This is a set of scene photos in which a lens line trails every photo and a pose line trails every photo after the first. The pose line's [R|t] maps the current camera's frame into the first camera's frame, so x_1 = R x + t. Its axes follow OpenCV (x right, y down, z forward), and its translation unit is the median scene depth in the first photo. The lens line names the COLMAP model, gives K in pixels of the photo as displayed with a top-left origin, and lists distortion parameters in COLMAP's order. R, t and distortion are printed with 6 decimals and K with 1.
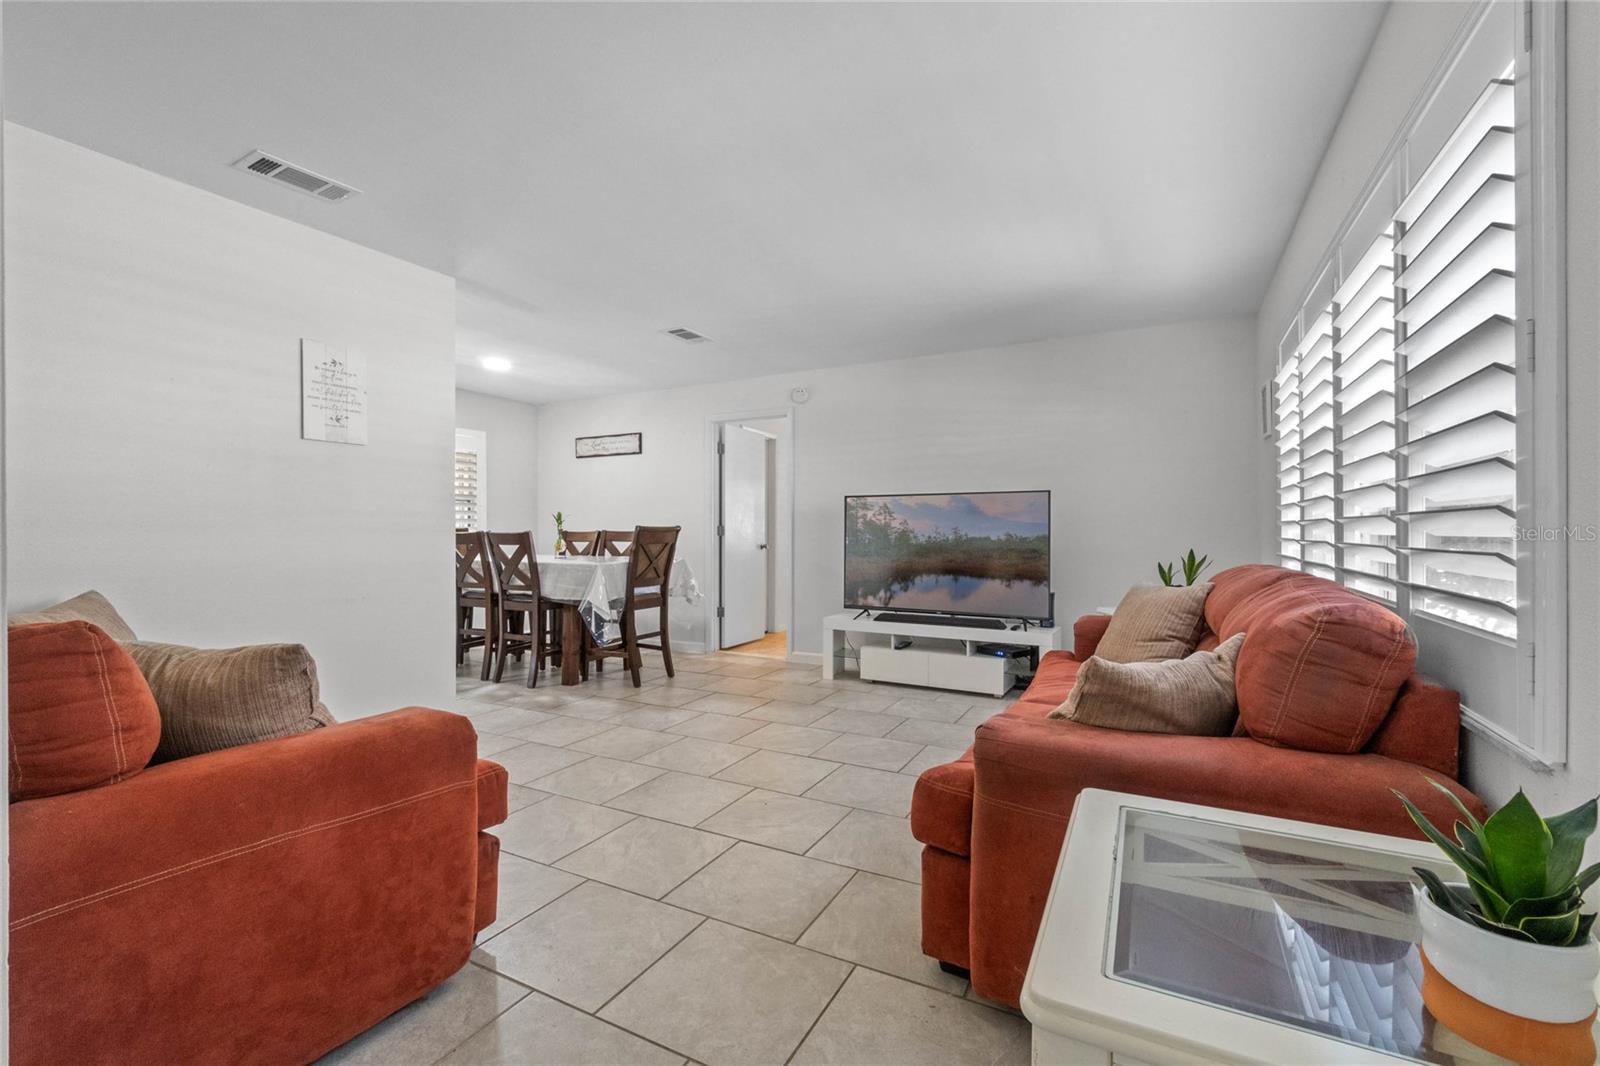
lens RADIAL K [[691.5, 0, 800.0], [0, 691.5, 533.0], [0, 0, 1]] dist [0.000673, 0.000374]
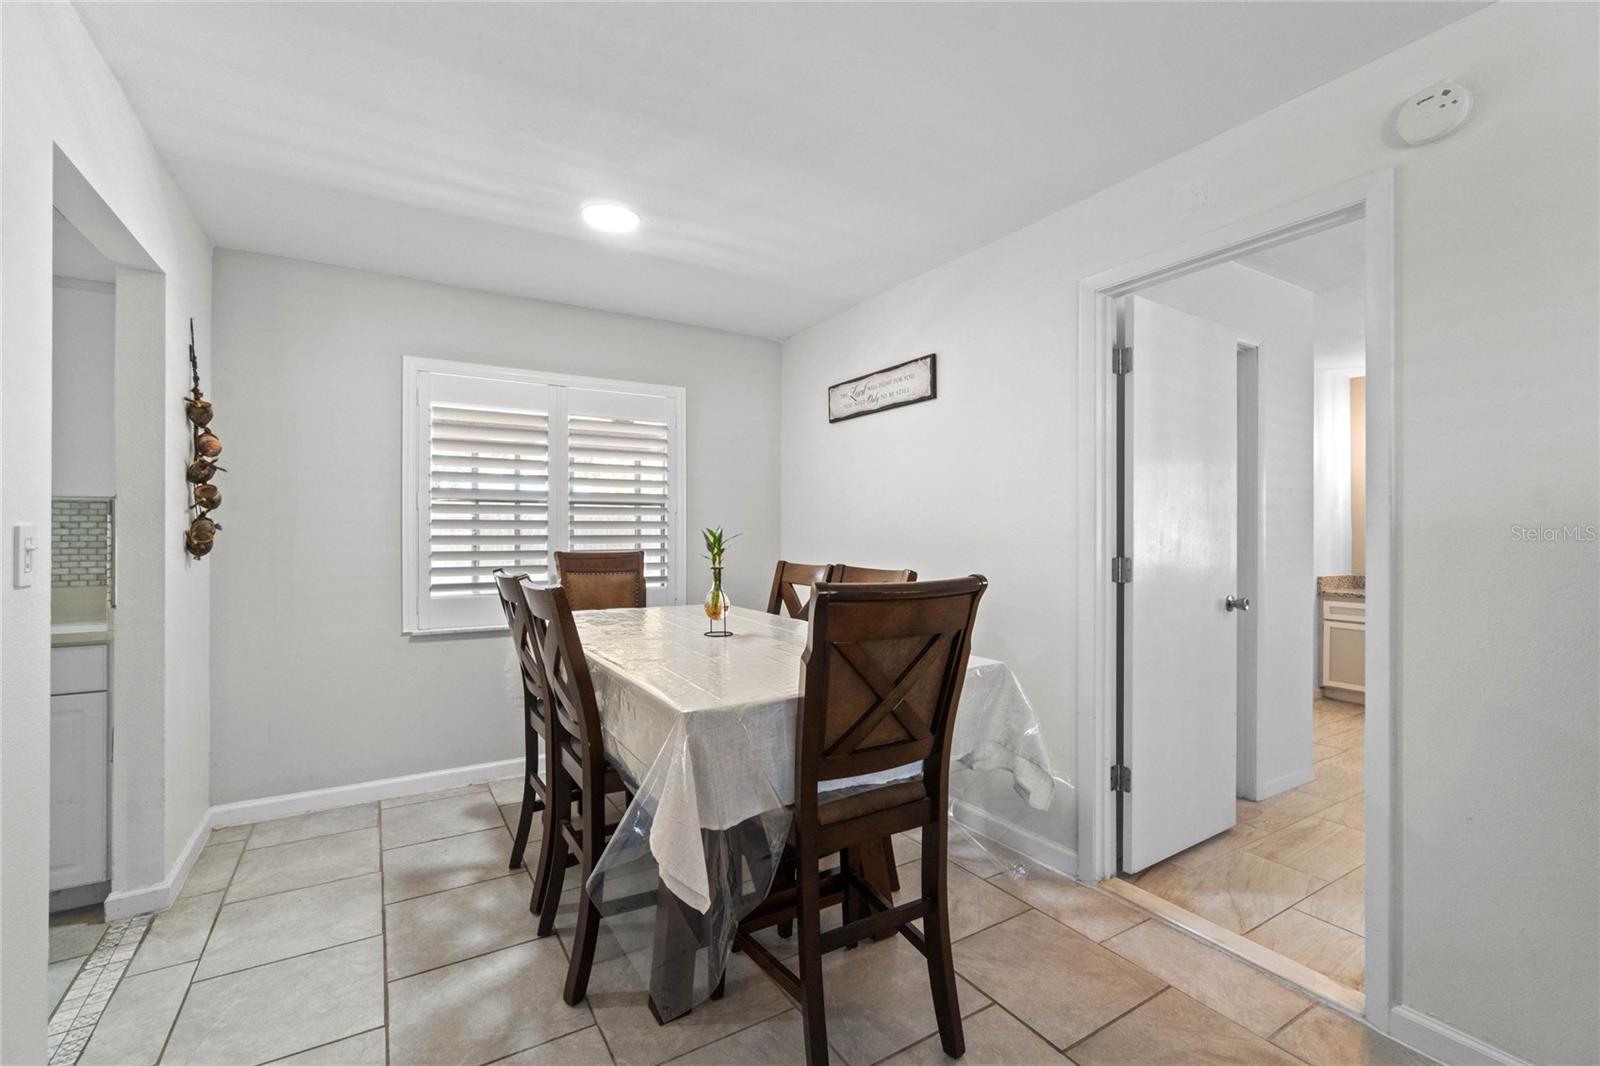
lens RADIAL K [[692.8, 0, 791.8], [0, 692.8, 526.2], [0, 0, 1]] dist [-0.001075, 0.000152]
pose [[0.853277, 0.000812, -0.521457, -0.070271], [-0.003734, 0.999983, -0.004552, -0.026414], [0.521444, 0.005831, 0.853265, 0.577152]]
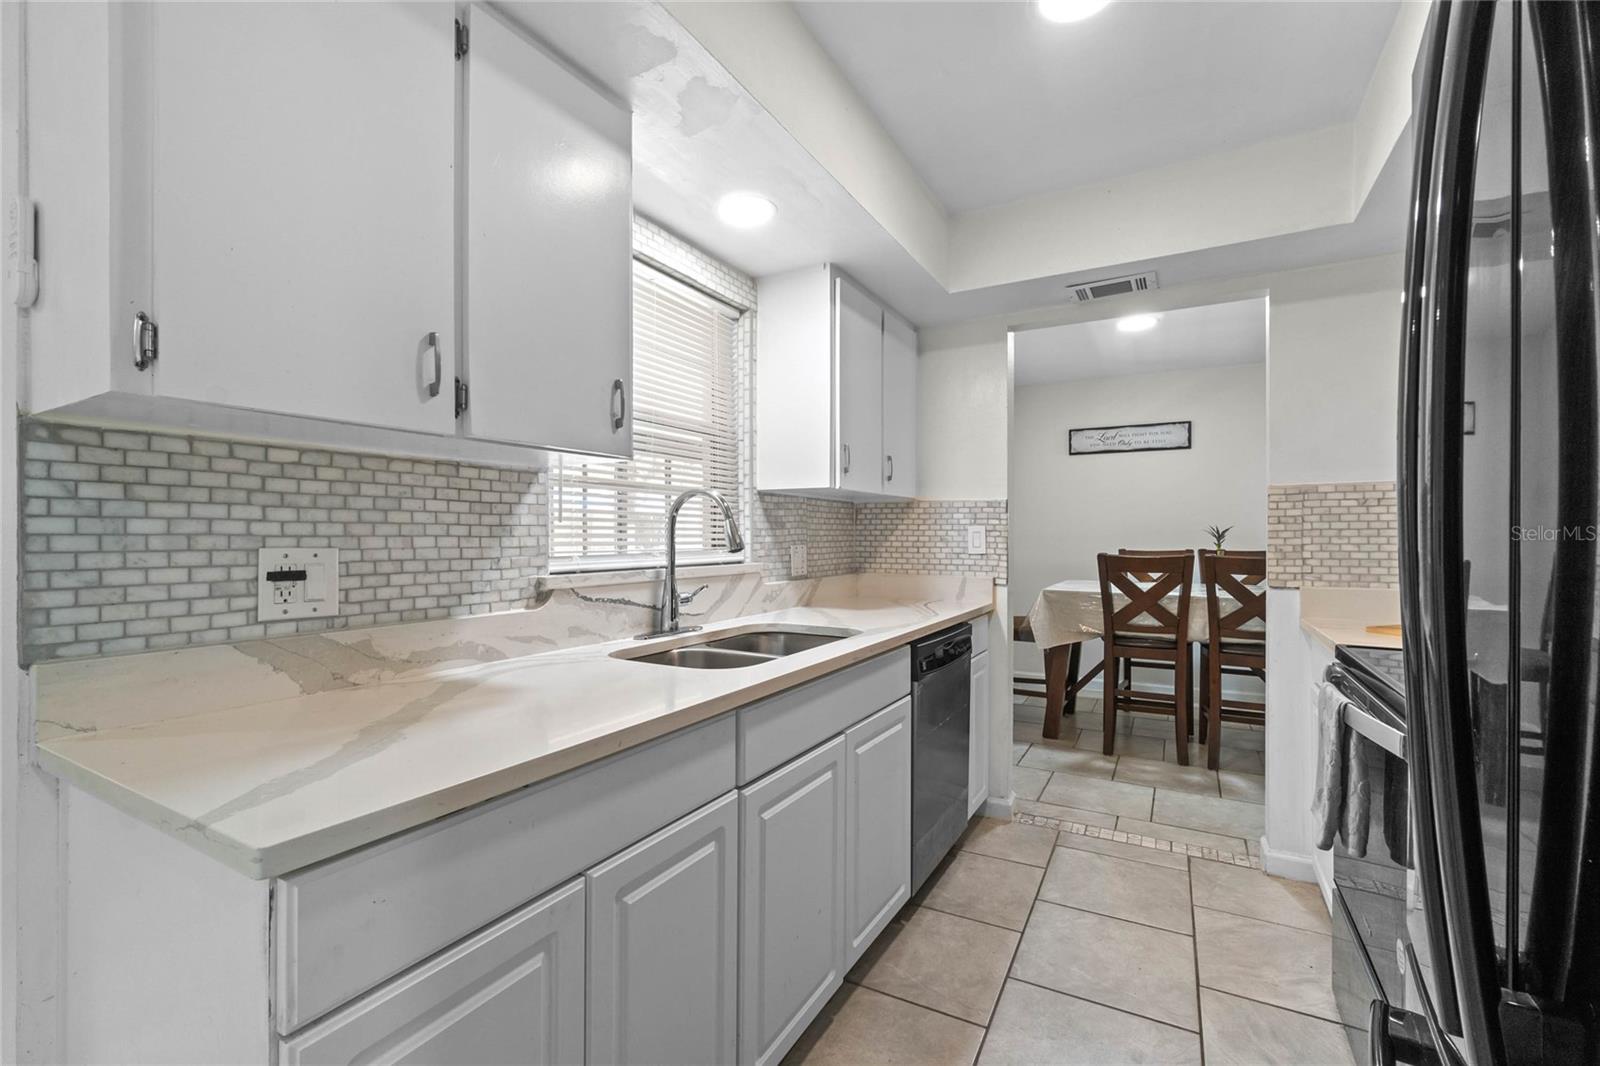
lens RADIAL K [[691.5, 0, 800.0], [0, 691.5, 533.0], [0, 0, 1]] dist [0.000673, 0.000374]
pose [[0.999477, 0.003459, -0.032146, -0.677488], [-0.003609, 0.999983, -0.004594, -0.016067], [0.032130, 0.004708, 0.999473, 0.227015]]
